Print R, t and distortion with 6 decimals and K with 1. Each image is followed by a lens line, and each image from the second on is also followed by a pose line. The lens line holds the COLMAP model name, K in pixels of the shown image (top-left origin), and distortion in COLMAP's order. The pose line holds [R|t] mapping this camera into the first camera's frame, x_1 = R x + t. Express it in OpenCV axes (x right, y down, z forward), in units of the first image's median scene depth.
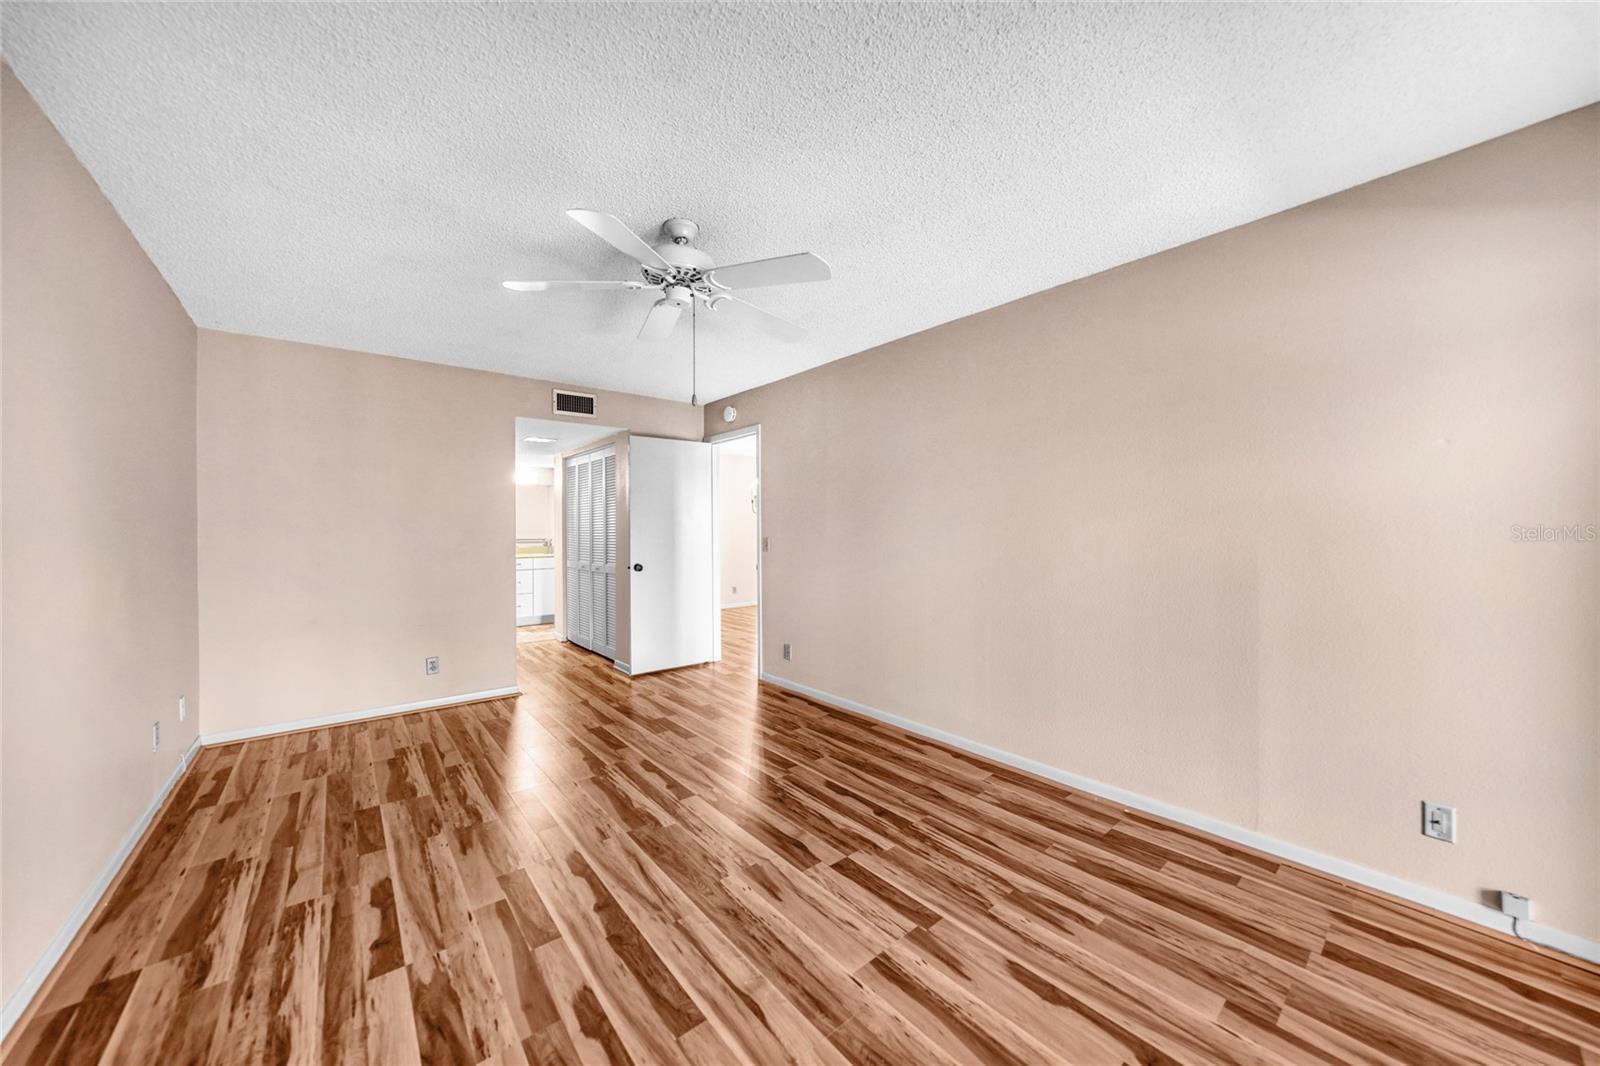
lens RADIAL K [[568.0, 0, 799.9], [0, 568.0, 539.0], [0, 0, 1]] dist [-0.012633, 0.004010]
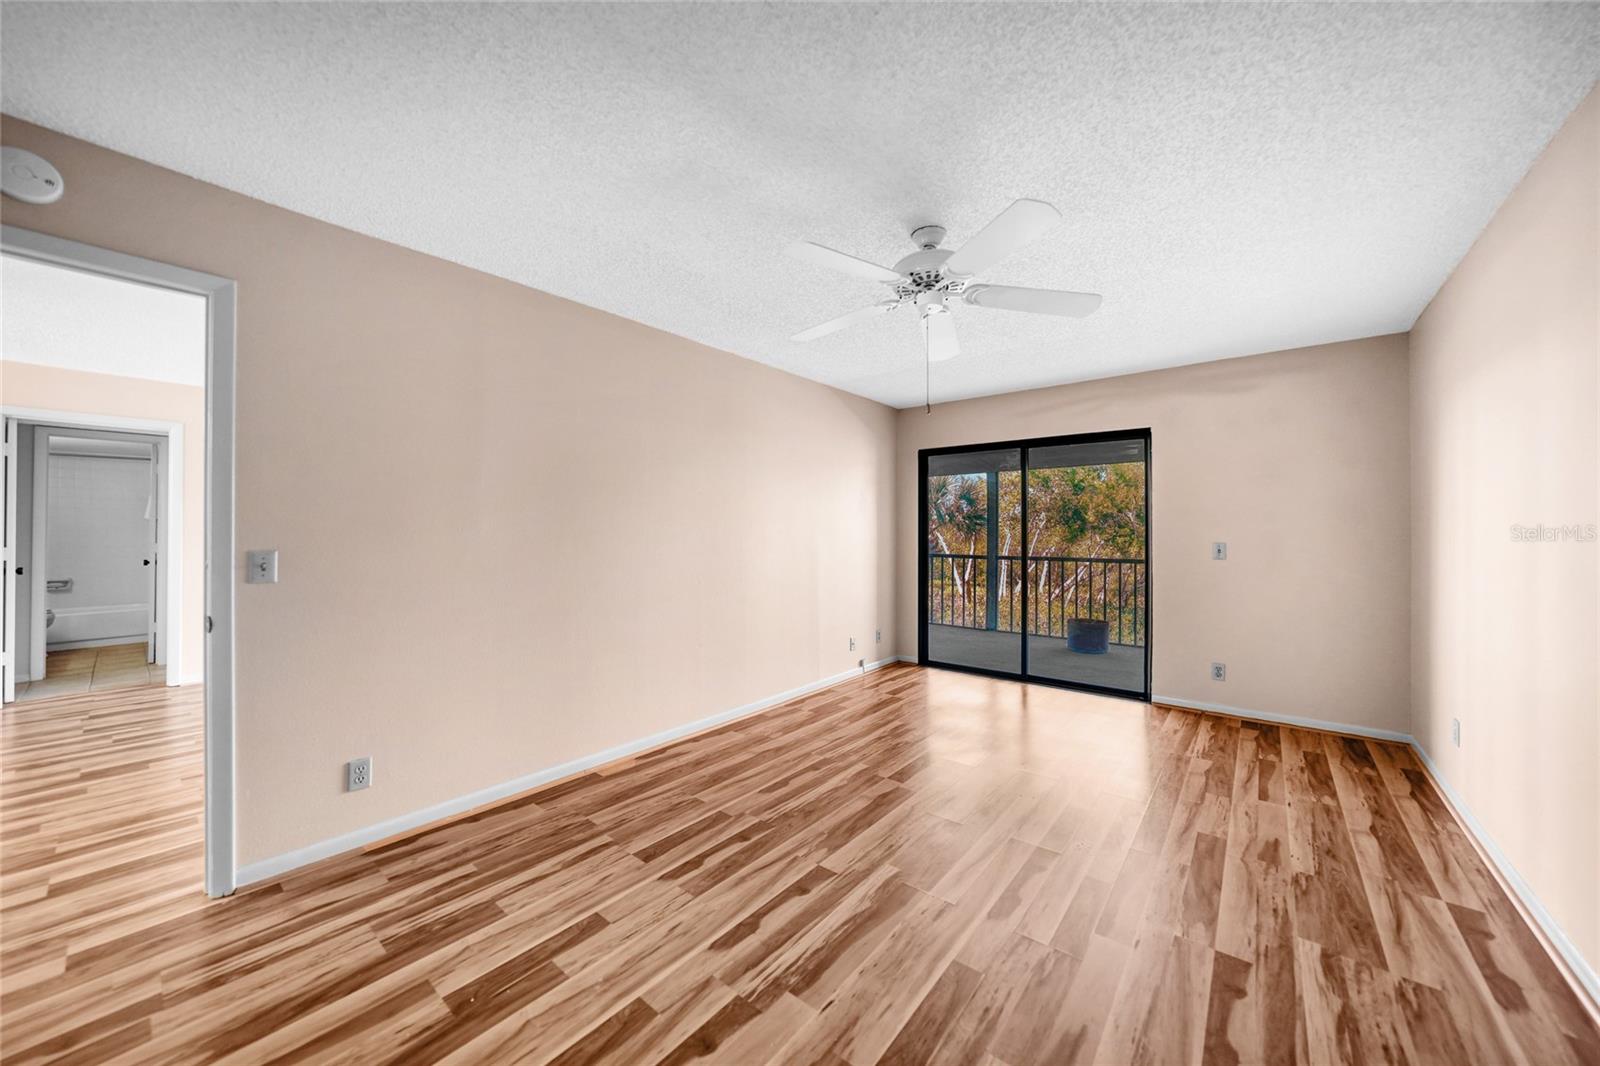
lens RADIAL K [[568.0, 0, 789.7], [0, 568.0, 523.9], [0, 0, 1]] dist [-0.012633, 0.004010]
pose [[-0.185706, 0.021562, 0.982369, -1.026793], [0.013186, 0.999724, -0.019450, -0.009600], [-0.982517, 0.009342, -0.185939, 1.261748]]
